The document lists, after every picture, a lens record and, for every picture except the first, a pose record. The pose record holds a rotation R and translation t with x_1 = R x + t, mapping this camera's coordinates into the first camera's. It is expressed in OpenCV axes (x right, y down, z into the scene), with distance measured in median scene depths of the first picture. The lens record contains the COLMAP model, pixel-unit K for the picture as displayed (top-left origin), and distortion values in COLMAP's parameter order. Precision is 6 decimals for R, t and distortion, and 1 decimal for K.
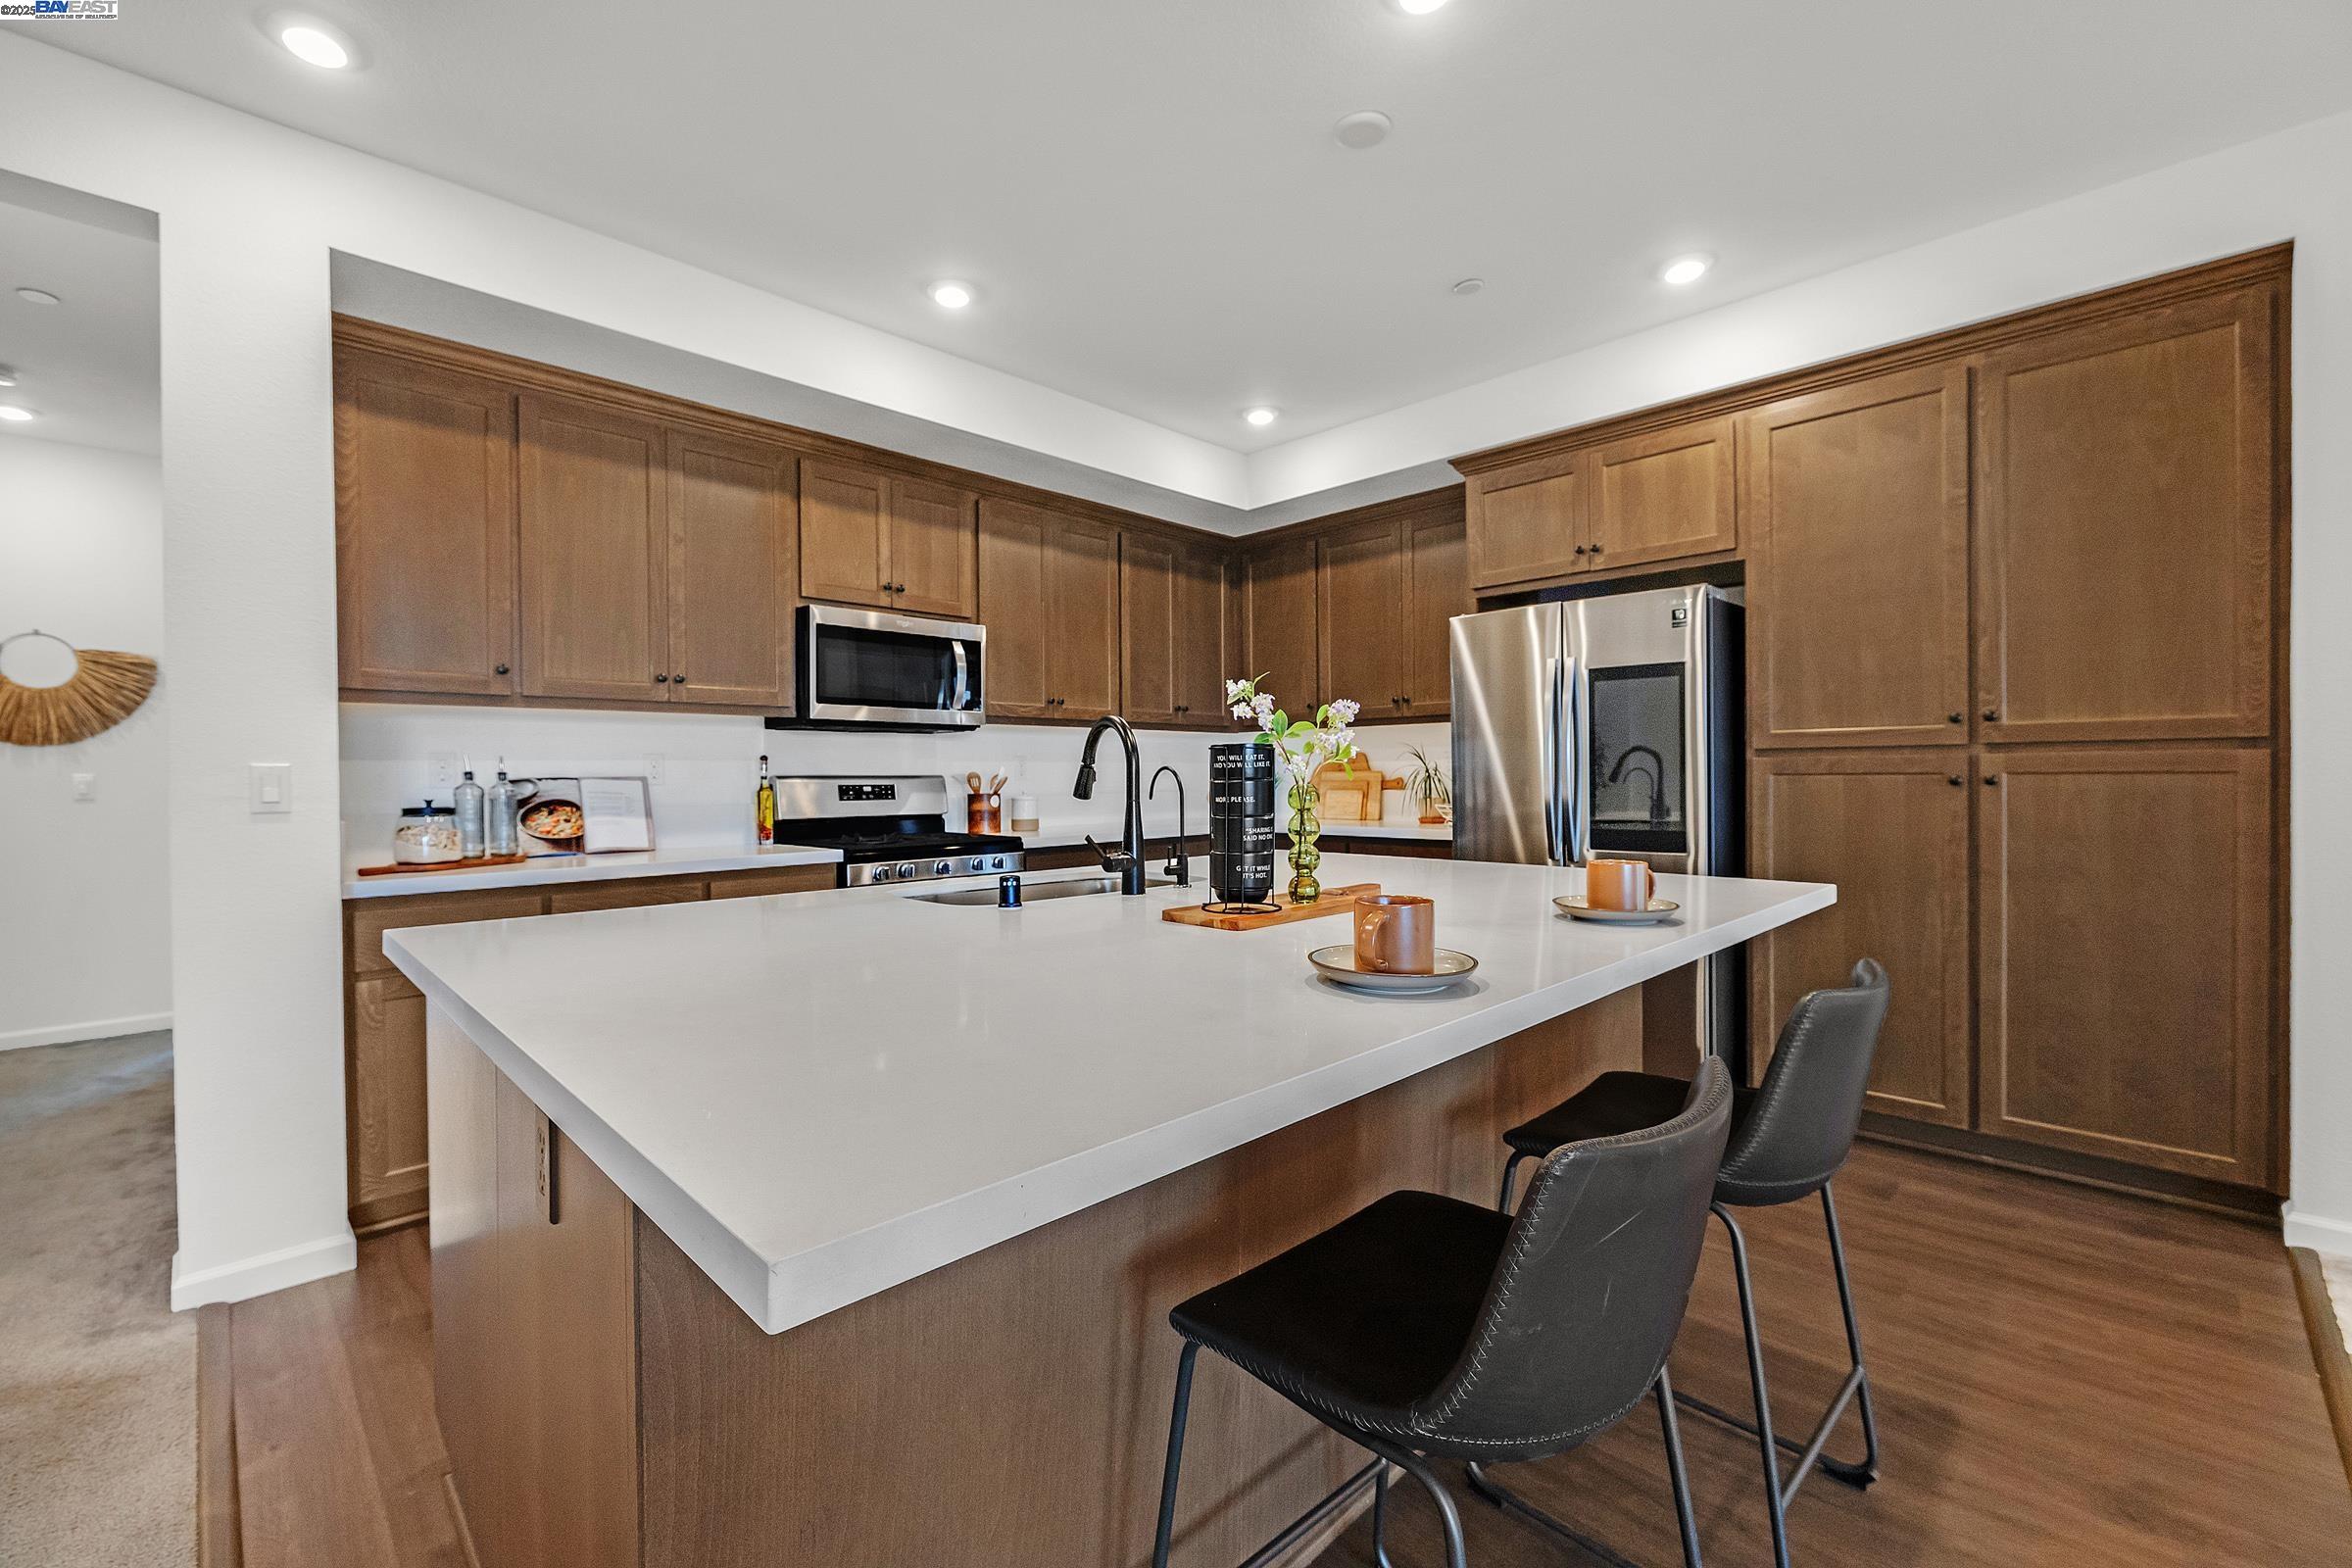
lens RADIAL K [[977.1, 0, 1165.6], [0, 977.1, 785.3], [0, 0, 1]] dist [-0.001203, 0.000009]
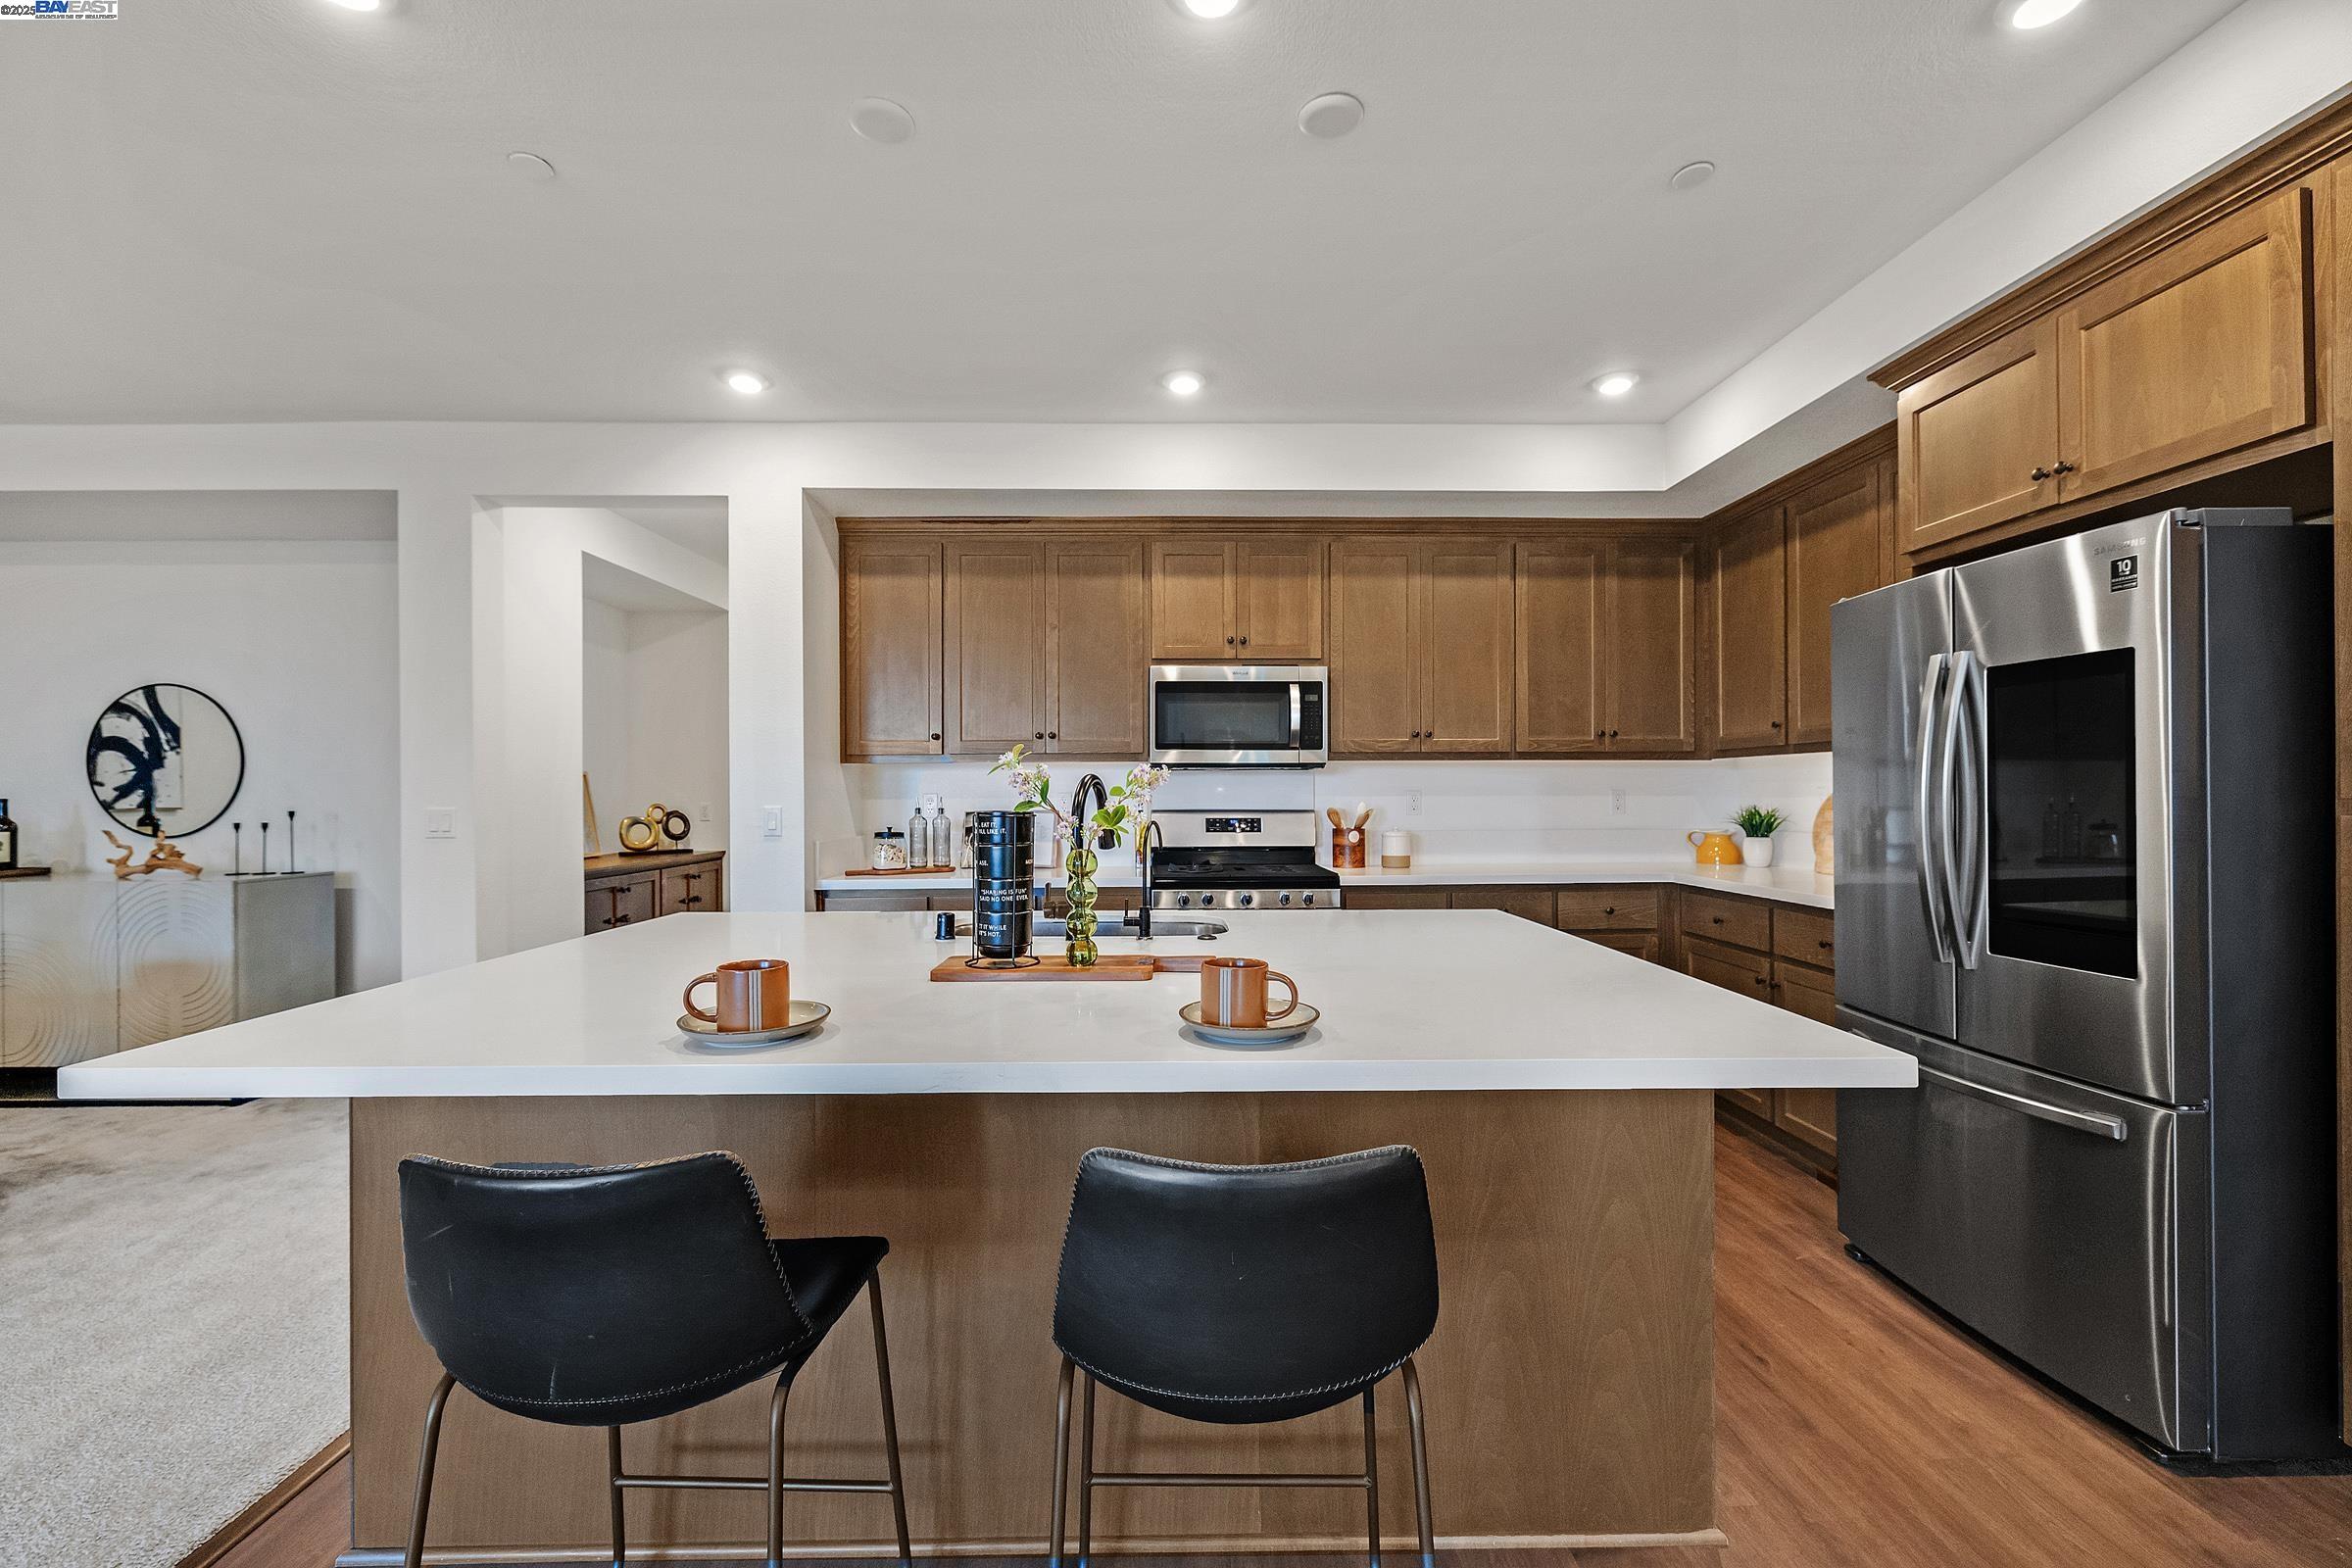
lens RADIAL K [[978.3, 0, 1166.9], [0, 978.3, 791.5], [0, 0, 1]] dist [-0.003741, 0.000450]
pose [[0.721583, 0.004010, -0.692316, 0.456619], [-0.009206, 0.999950, -0.003804, -0.029414], [0.692266, 0.009119, 0.721584, 0.162497]]
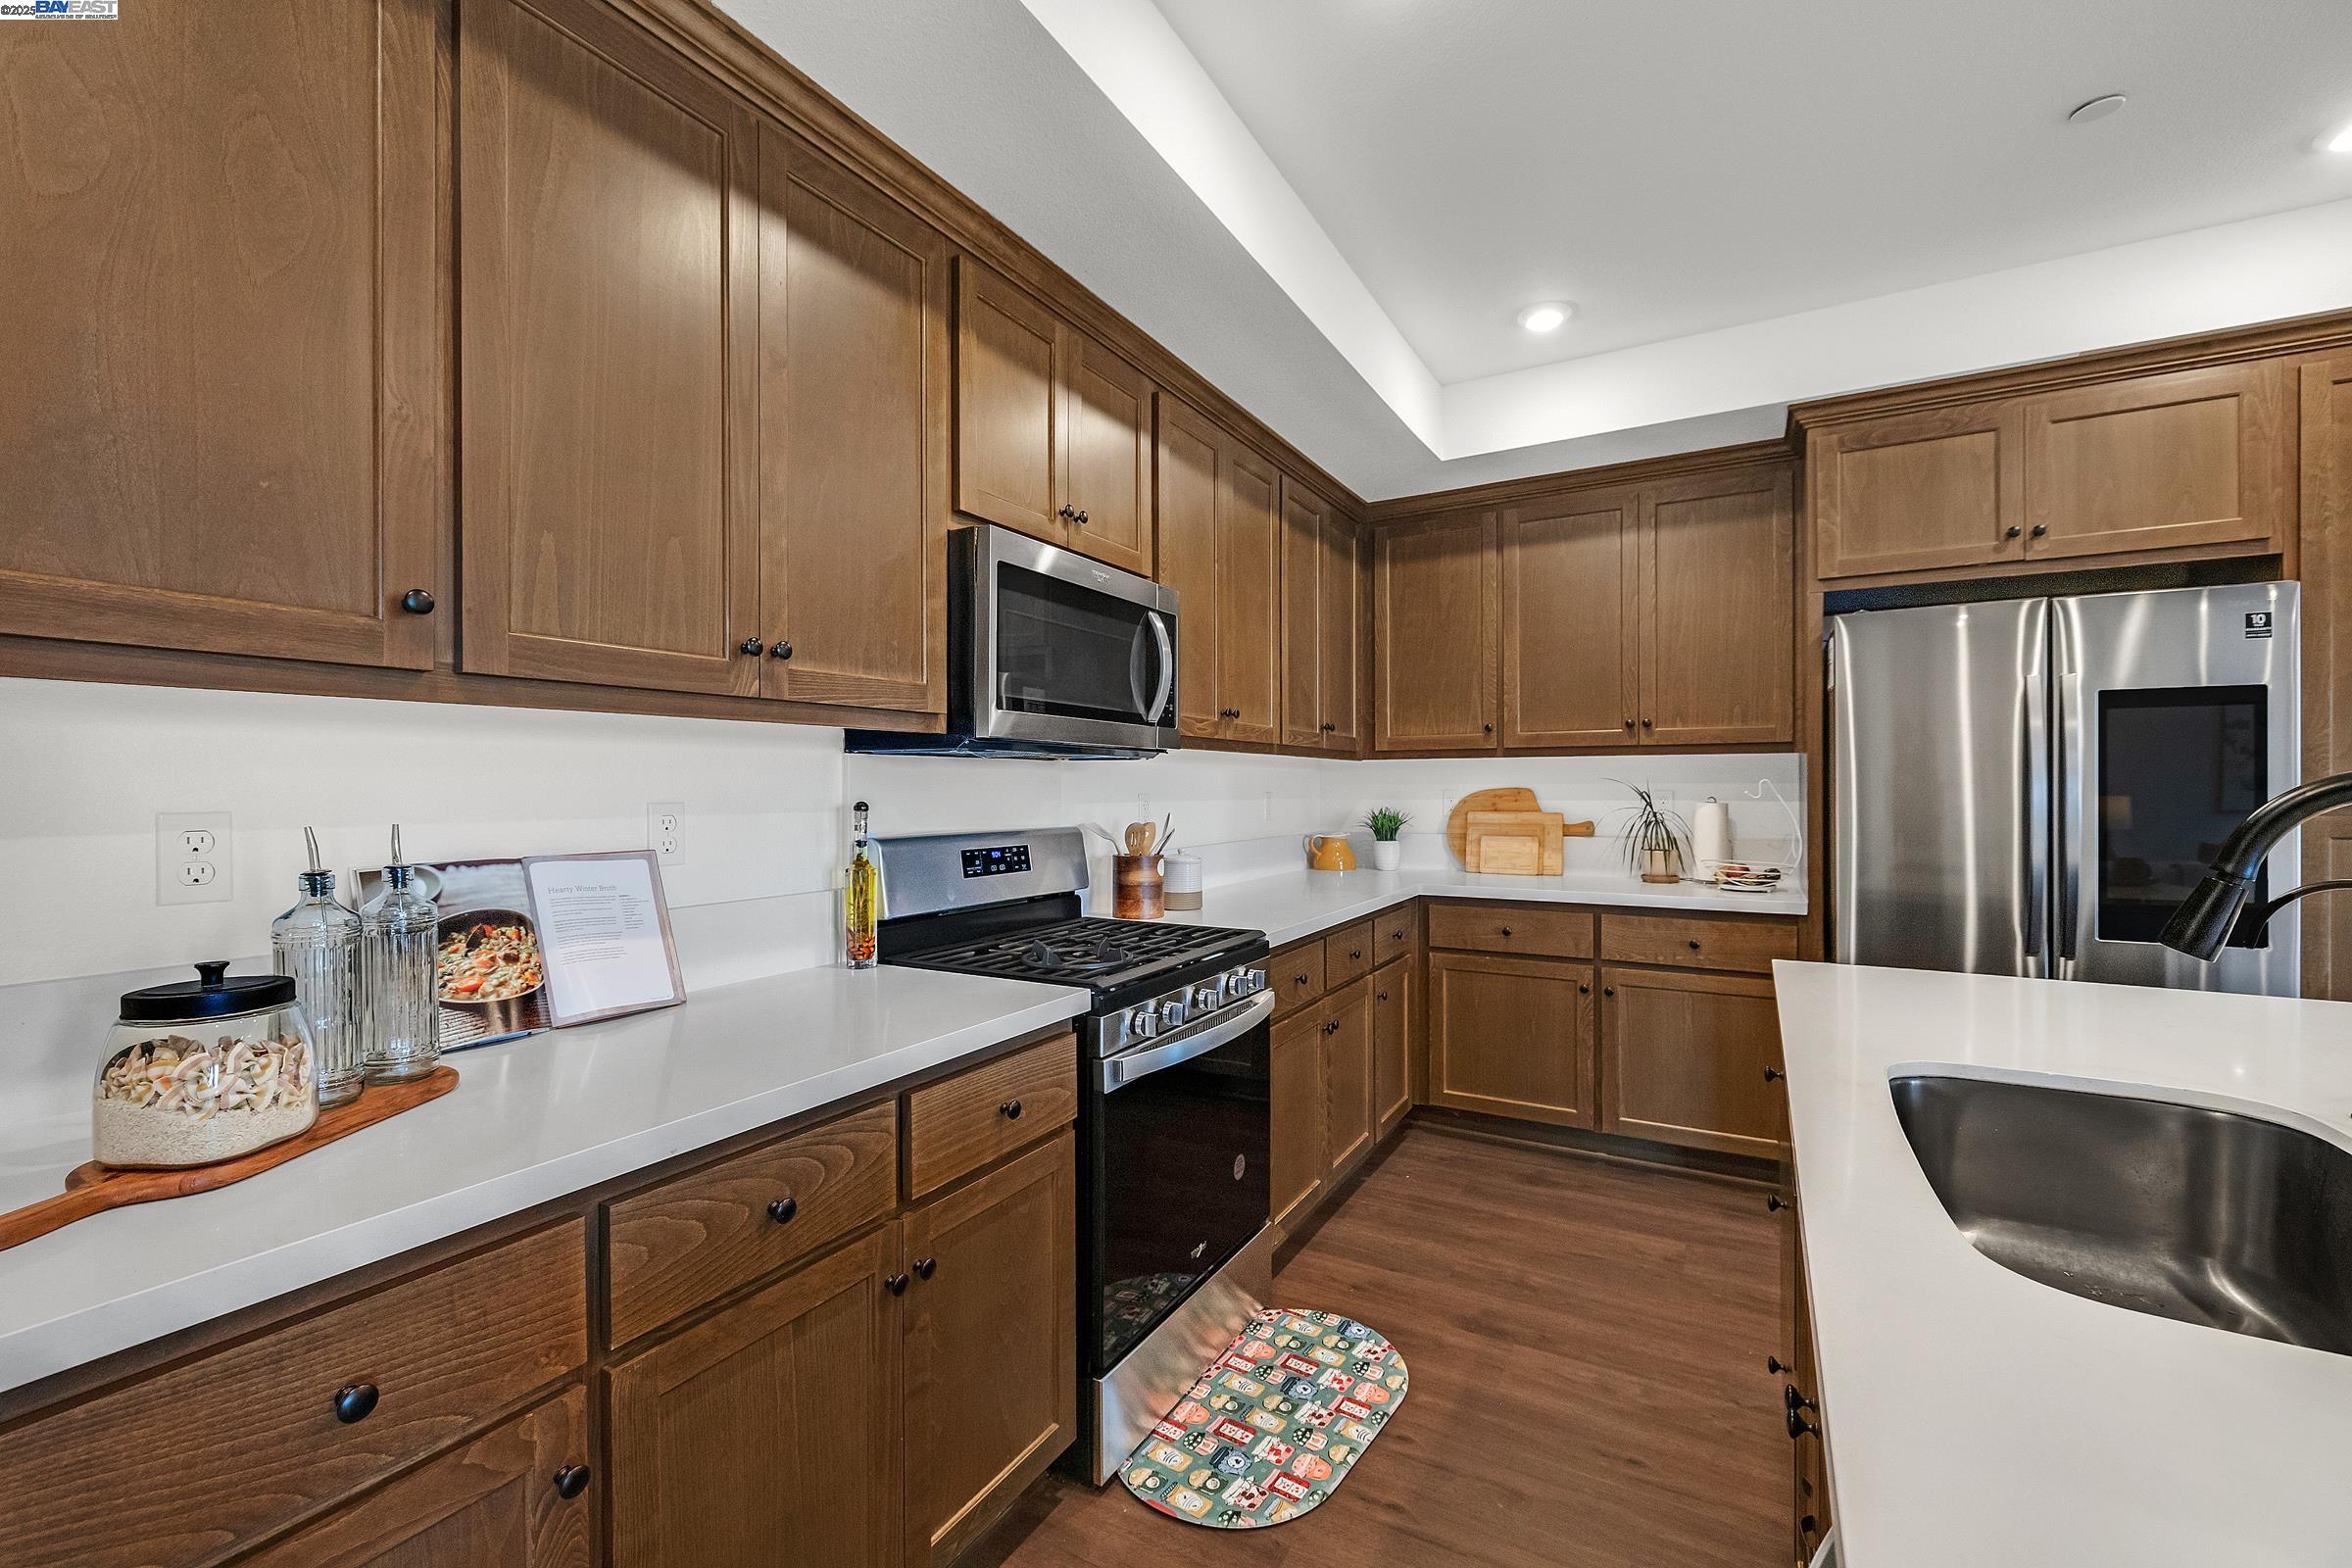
lens RADIAL K [[978.3, 0, 1166.9], [0, 978.3, 791.5], [0, 0, 1]] dist [-0.003741, 0.000450]
pose [[0.965656, 0.004815, 0.259778, -0.401164], [-0.002734, 0.999961, -0.008370, -0.033497], [-0.259808, 0.007372, 0.965632, 0.448633]]
